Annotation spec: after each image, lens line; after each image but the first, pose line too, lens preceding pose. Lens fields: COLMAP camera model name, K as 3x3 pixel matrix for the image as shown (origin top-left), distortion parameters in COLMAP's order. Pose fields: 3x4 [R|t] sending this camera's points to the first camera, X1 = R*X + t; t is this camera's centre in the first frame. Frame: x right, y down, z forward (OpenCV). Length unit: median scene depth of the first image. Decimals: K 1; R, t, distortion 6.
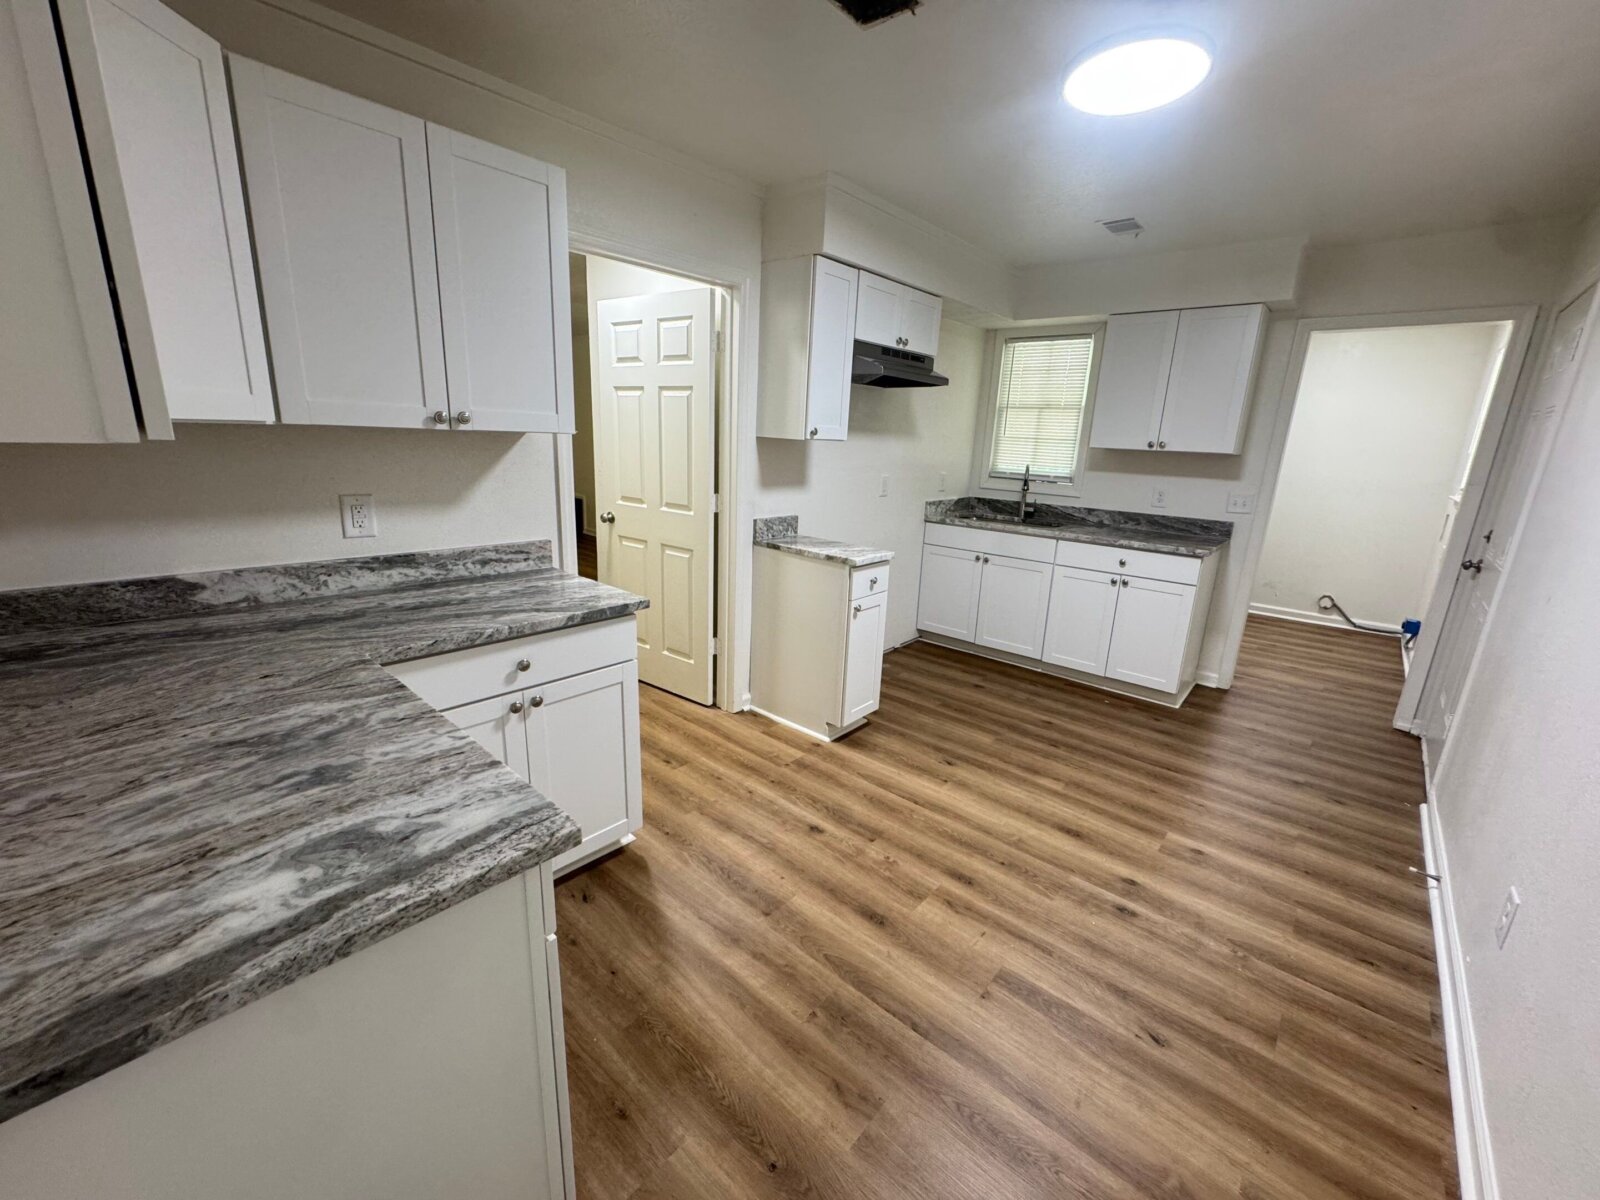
lens RADIAL K [[642.4, 0, 798.5], [0, 642.4, 596.2], [0, 0, 1]] dist [-0.002647, 0.000173]
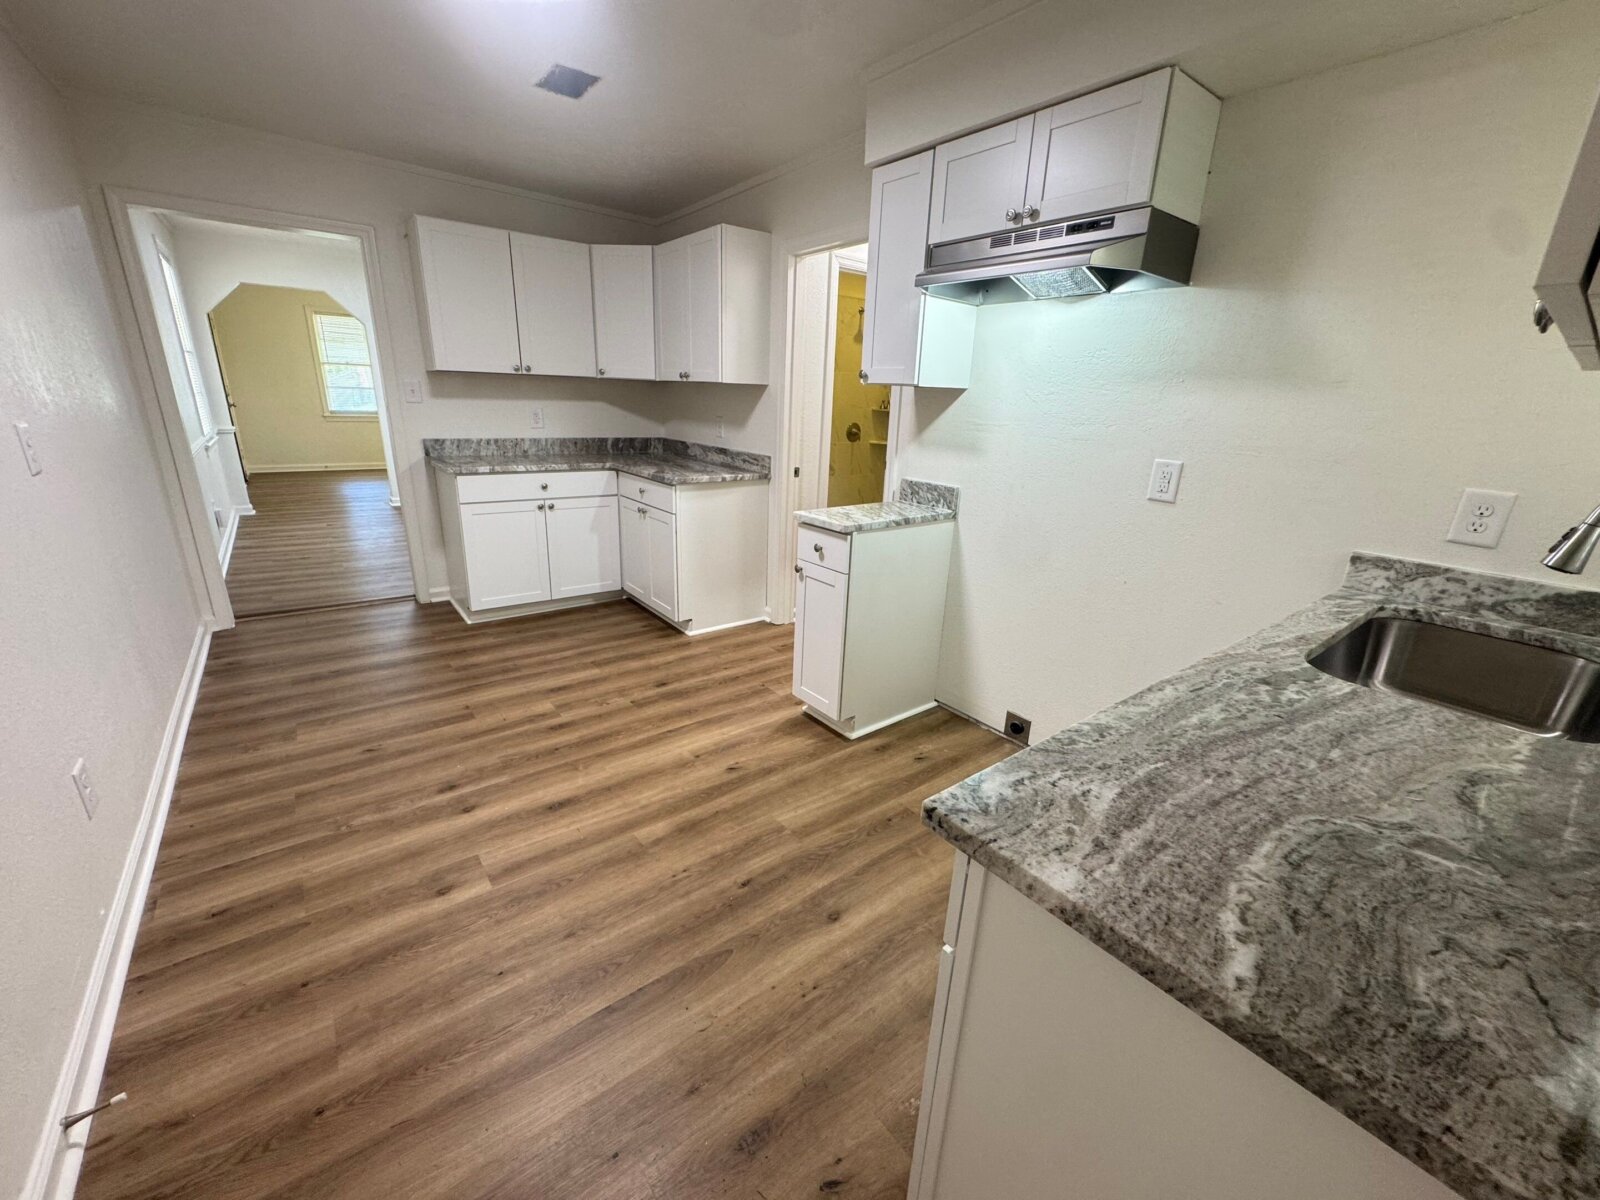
lens RADIAL K [[642.4, 0, 805.6], [0, 642.4, 598.3], [0, 0, 1]] dist [-0.002647, 0.000173]
pose [[-0.176455, 0.250666, -0.951856, 0.907106], [-0.288518, 0.911383, 0.293493, -0.199883], [0.941074, 0.326416, -0.088497, 1.042195]]
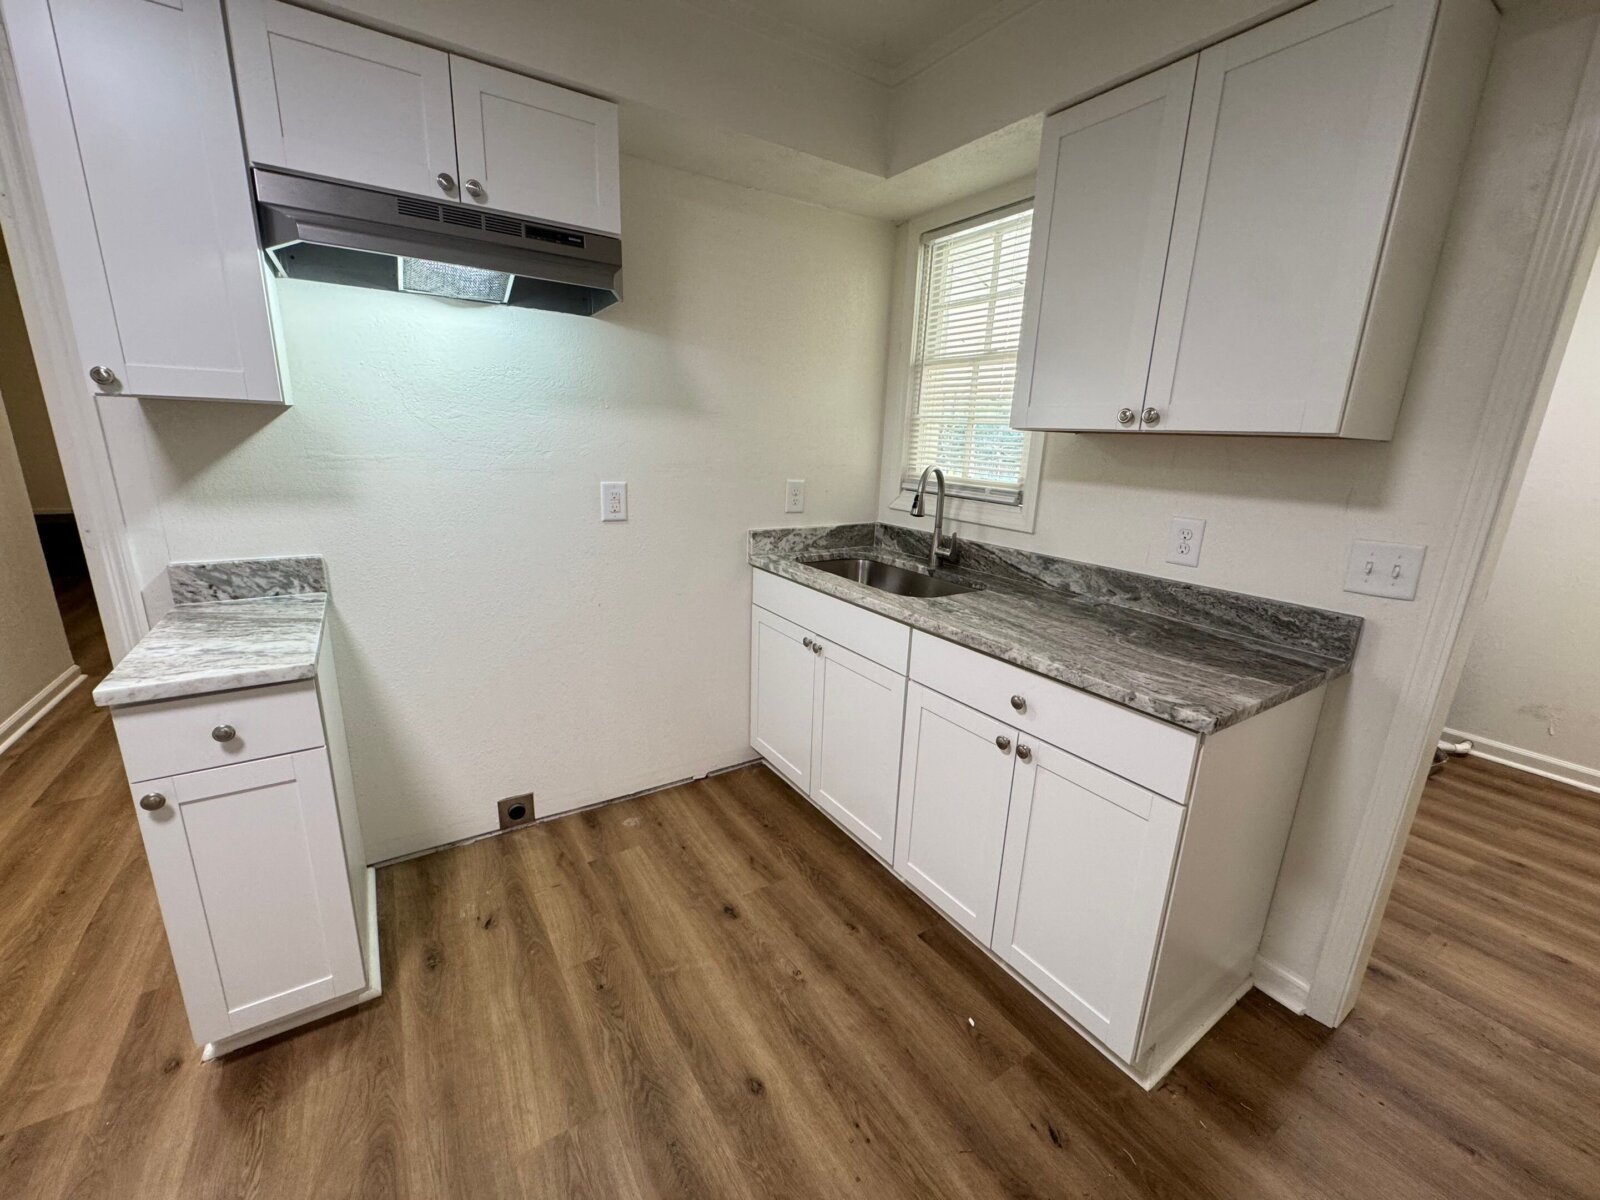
lens RADIAL K [[642.4, 0, 797.4], [0, 642.4, 598.0], [0, 0, 1]] dist [-0.002647, 0.000173]
pose [[0.963384, 0.061657, -0.260941, 0.556909], [-0.063730, 0.997967, 0.000520, -0.130513], [0.260442, 0.016129, 0.965355, 0.669359]]
